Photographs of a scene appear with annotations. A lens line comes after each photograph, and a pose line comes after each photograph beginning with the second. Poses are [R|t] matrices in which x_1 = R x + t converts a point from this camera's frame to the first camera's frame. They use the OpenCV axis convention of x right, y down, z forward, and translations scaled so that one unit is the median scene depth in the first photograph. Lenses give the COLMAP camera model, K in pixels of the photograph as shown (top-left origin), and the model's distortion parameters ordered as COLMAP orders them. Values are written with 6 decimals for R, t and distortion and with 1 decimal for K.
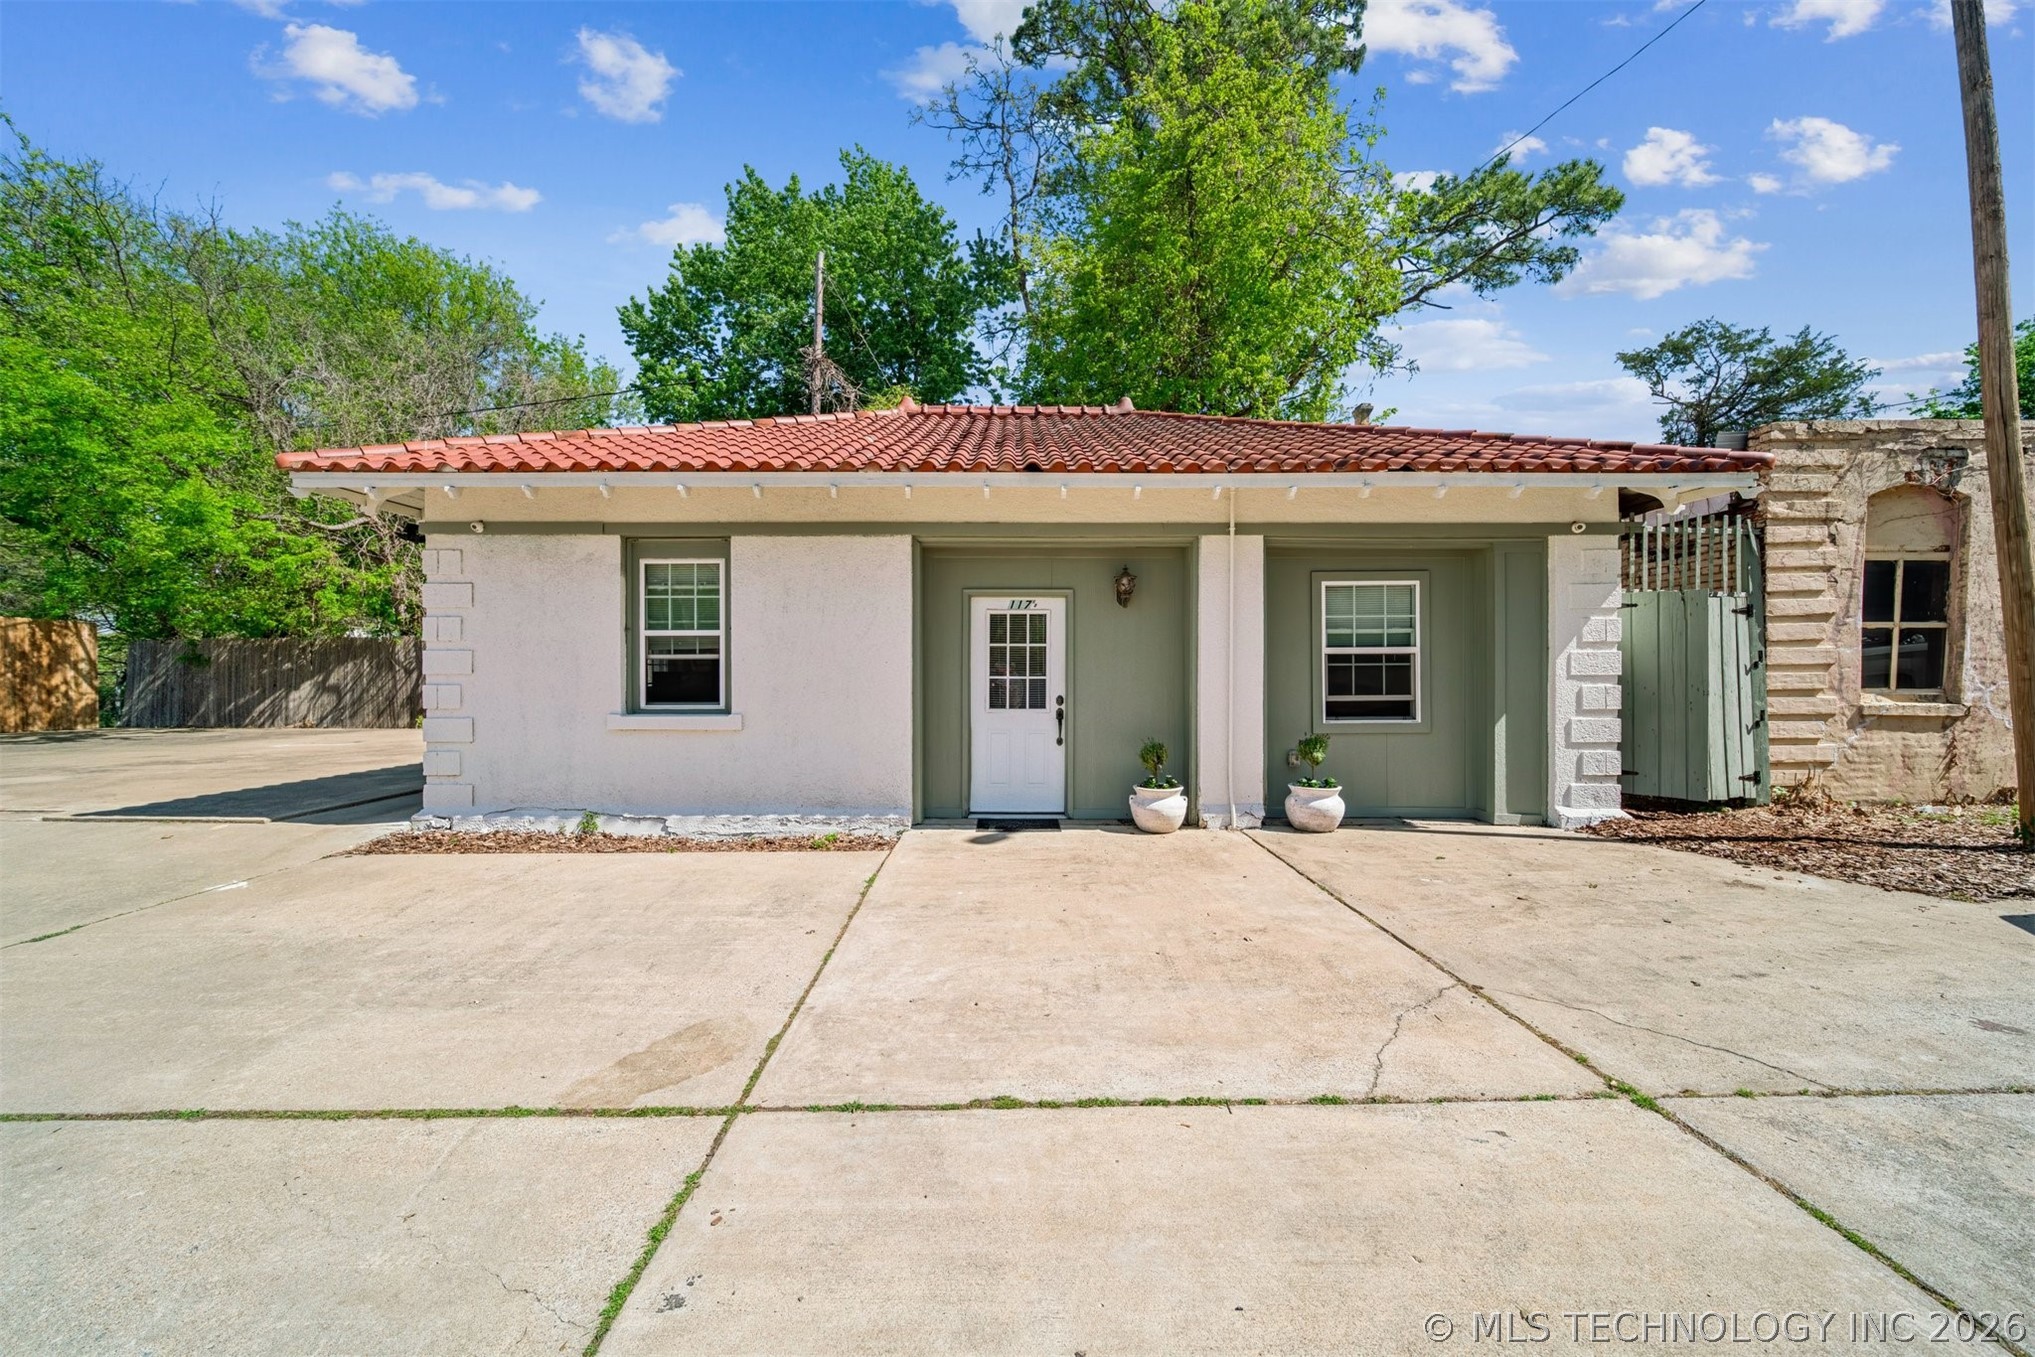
lens RADIAL K [[726.9, 0, 1017.5], [0, 726.9, 678.5], [0, 0, 1]] dist [-0.000820, 0.000049]
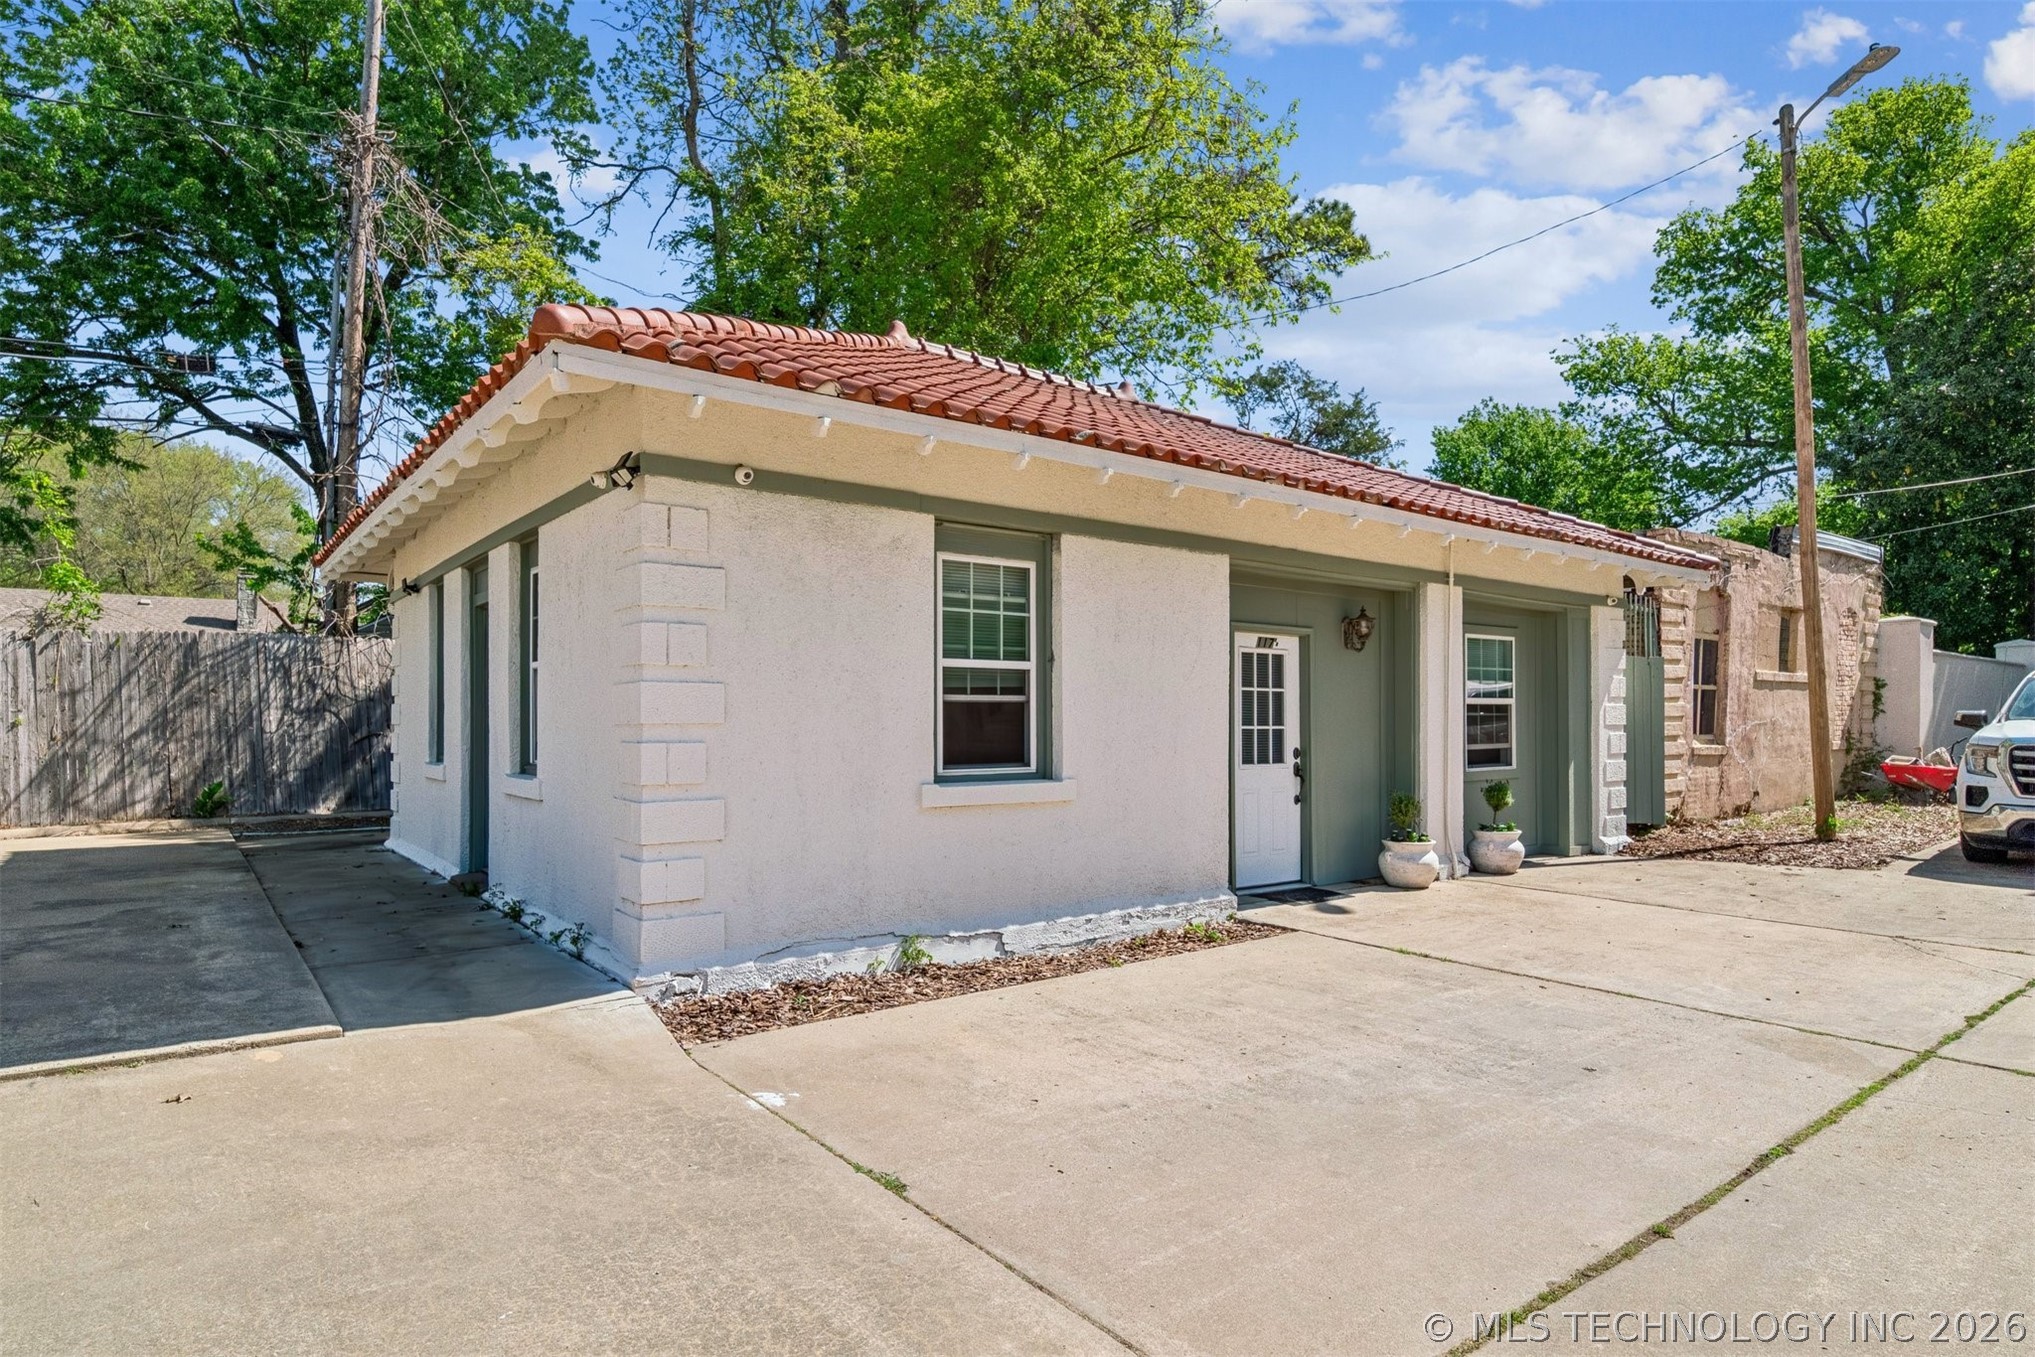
lens RADIAL K [[1096.5, 0, 1017.9], [0, 1096.5, 719.8], [0, 0, 1]] dist [0.000683, 0.000317]
pose [[0.798744, 0.002483, 0.601666, -1.072924], [-0.000611, 0.999994, -0.003317, -0.006041], [-0.601671, 0.002282, 0.798741, 0.147658]]
